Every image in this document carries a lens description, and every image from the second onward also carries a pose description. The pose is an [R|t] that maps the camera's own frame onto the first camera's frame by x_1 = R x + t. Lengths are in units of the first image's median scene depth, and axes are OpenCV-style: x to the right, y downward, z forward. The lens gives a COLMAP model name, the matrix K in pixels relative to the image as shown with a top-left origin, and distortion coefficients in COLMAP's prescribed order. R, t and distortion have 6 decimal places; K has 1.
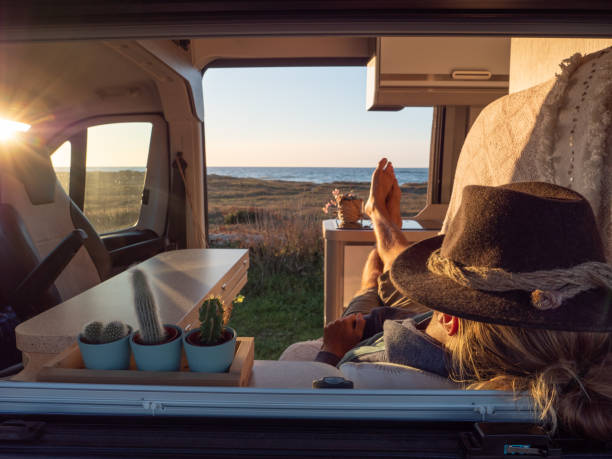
lens RADIAL K [[447.7, 0, 302.9], [0, 447.7, 230.1], [0, 0, 1]] dist [-0.060181, 0.027070]
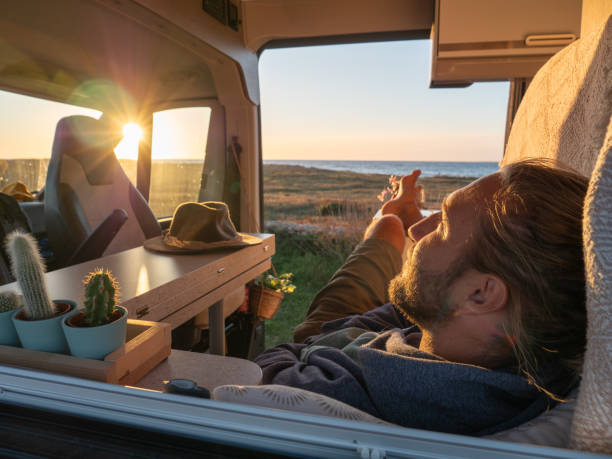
lens RADIAL K [[447.7, 0, 300.6], [0, 447.7, 230.0], [0, 0, 1]] dist [-0.060181, 0.027070]
pose [[0.974648, 0.037180, -0.220632, 0.112466], [-0.033997, 0.999256, 0.018209, 0.011978], [0.221144, -0.010247, 0.975187, 0.075435]]
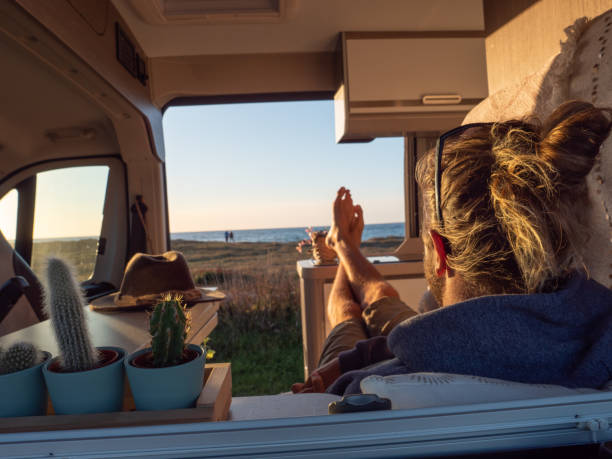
lens RADIAL K [[447.7, 0, 305.7], [0, 447.7, 225.2], [0, 0, 1]] dist [-0.060181, 0.027070]
pose [[0.995474, -0.047802, 0.082136, -0.013153], [0.059141, 0.988142, -0.141697, 0.045852], [-0.074388, 0.145913, 0.986497, 0.088136]]
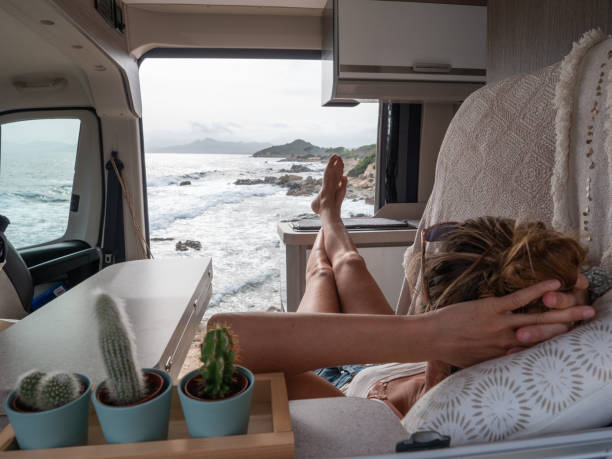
lens RADIAL K [[447.7, 0, 305.1], [0, 447.7, 227.7], [0, 0, 1]] dist [-0.060181, 0.027070]
pose [[0.987387, -0.031496, 0.155161, -0.052903], [0.034424, 0.999276, -0.016221, 0.004127], [-0.154537, 0.021358, 0.987756, 0.089652]]
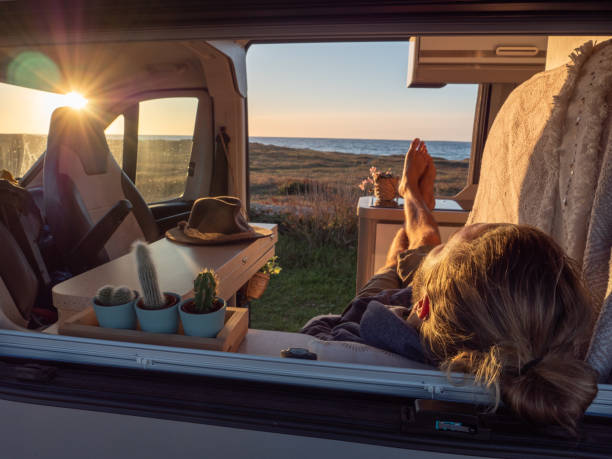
lens RADIAL K [[447.7, 0, 301.9], [0, 447.7, 231.3], [0, 0, 1]] dist [-0.060181, 0.027070]
pose [[0.991443, 0.041526, -0.123757, 0.053137], [-0.033381, 0.997183, 0.067171, -0.010438], [0.126197, -0.062465, 0.990037, -0.024167]]
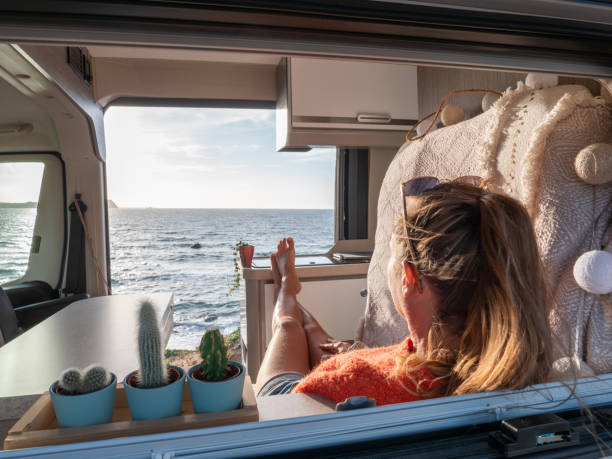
lens RADIAL K [[447.7, 0, 301.6], [0, 447.7, 230.7], [0, 0, 1]] dist [-0.060181, 0.027070]
pose [[0.966510, -0.032248, 0.254596, -0.079213], [0.057485, 0.994069, -0.092316, 0.013786], [-0.250109, 0.103860, 0.962631, 0.015460]]
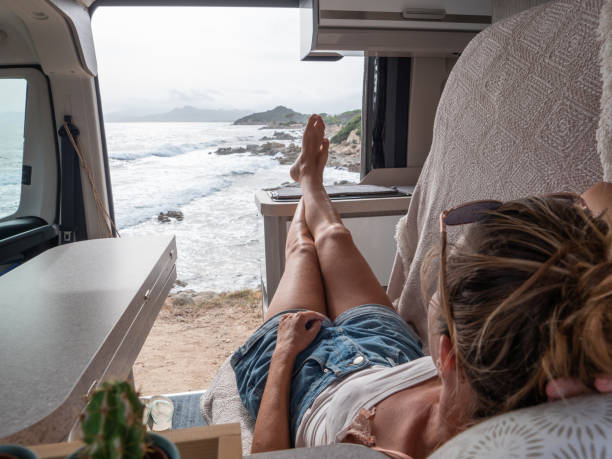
lens RADIAL K [[447.7, 0, 306.6], [0, 447.7, 230.3], [0, 0, 1]] dist [-0.060181, 0.027070]
pose [[0.979530, -0.064893, 0.190552, -0.030576], [0.053789, 0.996571, 0.062880, 0.000335], [-0.193979, -0.051343, 0.979661, 0.180691]]
